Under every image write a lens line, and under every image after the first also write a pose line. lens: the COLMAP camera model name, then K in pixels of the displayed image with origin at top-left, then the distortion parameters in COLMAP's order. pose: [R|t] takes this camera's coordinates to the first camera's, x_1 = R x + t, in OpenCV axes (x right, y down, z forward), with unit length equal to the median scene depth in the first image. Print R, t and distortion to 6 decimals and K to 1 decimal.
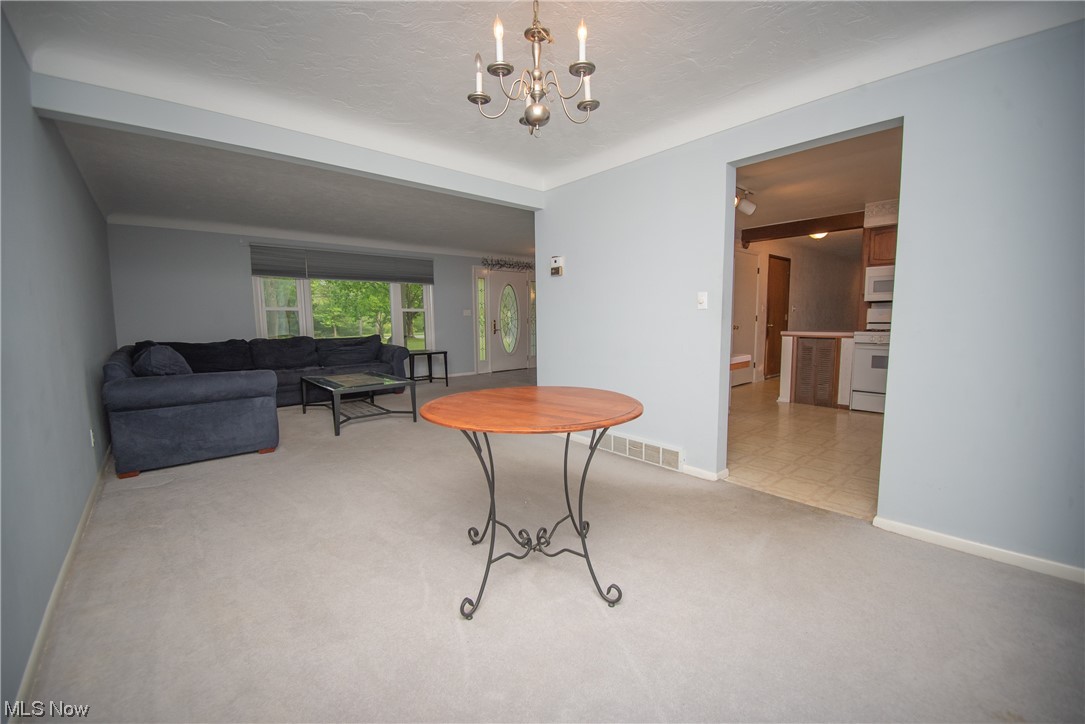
lens RADIAL K [[434.1, 0, 547.0], [0, 434.1, 364.0], [0, 0, 1]] dist [-0.000191, -0.020696]
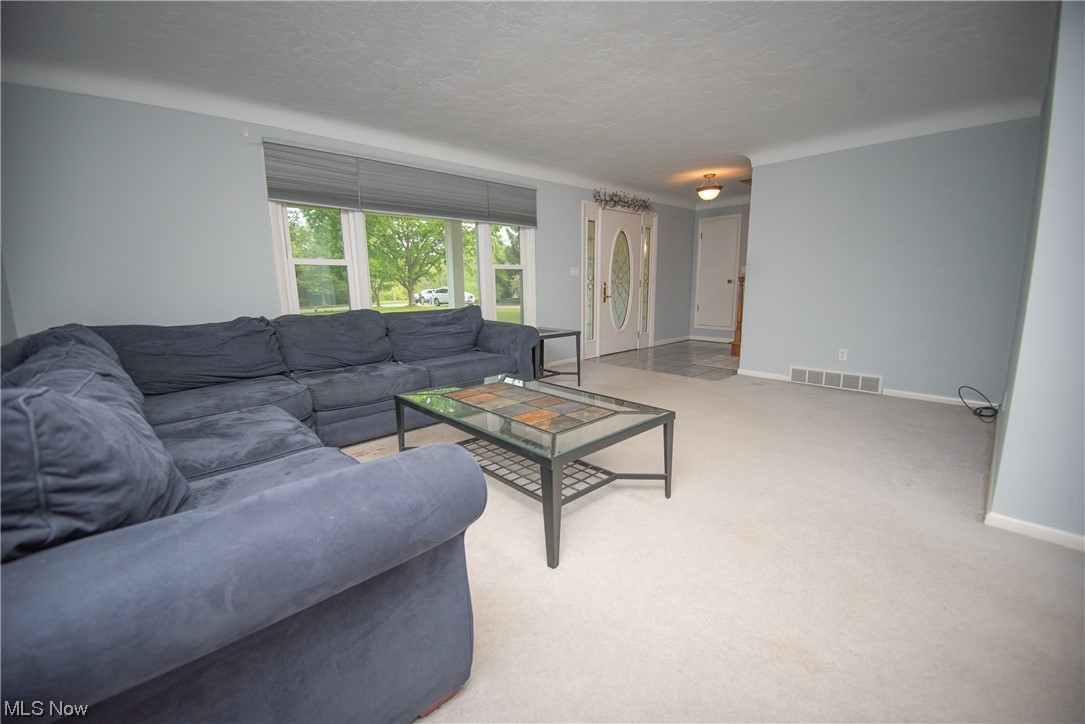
lens RADIAL K [[437.8, 0, 543.9], [0, 437.8, 364.6], [0, 0, 1]] dist [-0.000504, -0.013422]
pose [[0.999788, -0.008203, 0.018868, -0.267743], [0.006726, 0.997004, 0.077062, -0.027190], [-0.019444, -0.076919, 0.996848, 0.327152]]
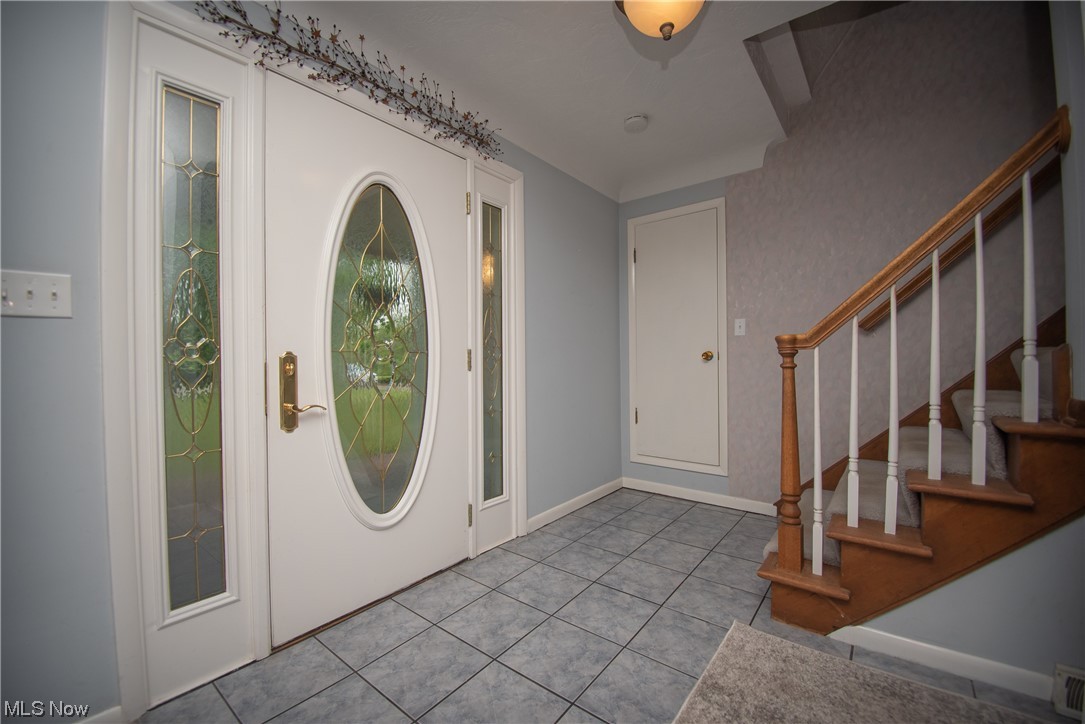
lens RADIAL K [[441.9, 0, 540.3], [0, 441.9, 366.1], [0, 0, 1]] dist [-0.000253, -0.016502]
pose [[0.986921, -0.004940, 0.161129, -0.055497], [0.020816, 0.995067, -0.096996, -0.087201], [-0.159855, 0.099082, 0.982155, 0.921872]]
